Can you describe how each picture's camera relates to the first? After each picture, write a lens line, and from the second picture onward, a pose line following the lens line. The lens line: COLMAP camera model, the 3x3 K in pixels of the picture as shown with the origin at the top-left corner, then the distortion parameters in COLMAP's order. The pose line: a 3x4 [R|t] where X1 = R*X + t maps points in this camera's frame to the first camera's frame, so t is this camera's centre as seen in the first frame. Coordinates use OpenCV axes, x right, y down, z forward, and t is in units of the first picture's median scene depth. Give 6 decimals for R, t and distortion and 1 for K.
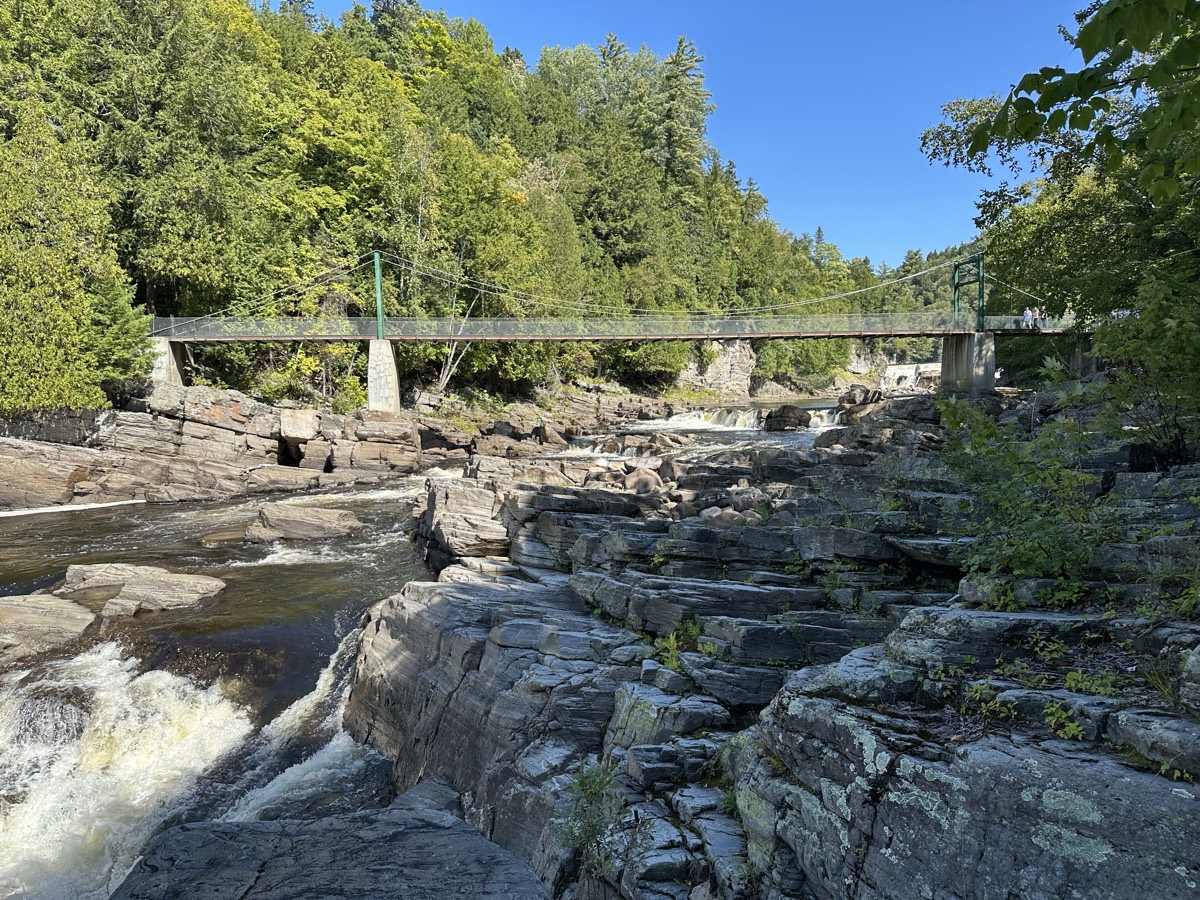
lens RADIAL K [[691.8, 0, 600.0], [0, 691.8, 450.0], [0, 0, 1]] dist [0.000536, -0.000025]
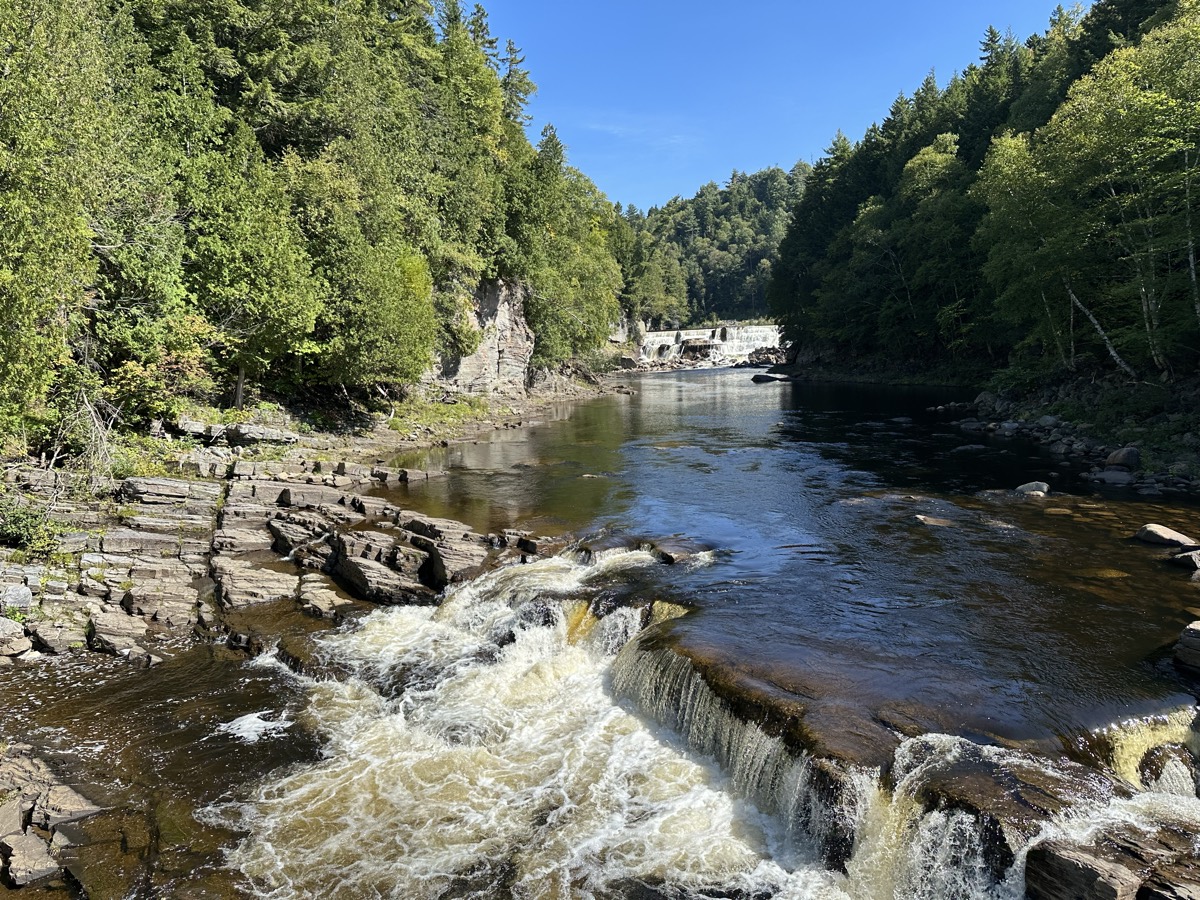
lens RADIAL K [[691.8, 0, 600.0], [0, 691.8, 450.0], [0, 0, 1]] dist [0.000536, -0.000025]
pose [[0.920759, -0.075315, 0.382794, 0.032234], [0.051841, 0.996108, 0.071287, -0.079718], [-0.386673, -0.045794, 0.921079, 0.421471]]
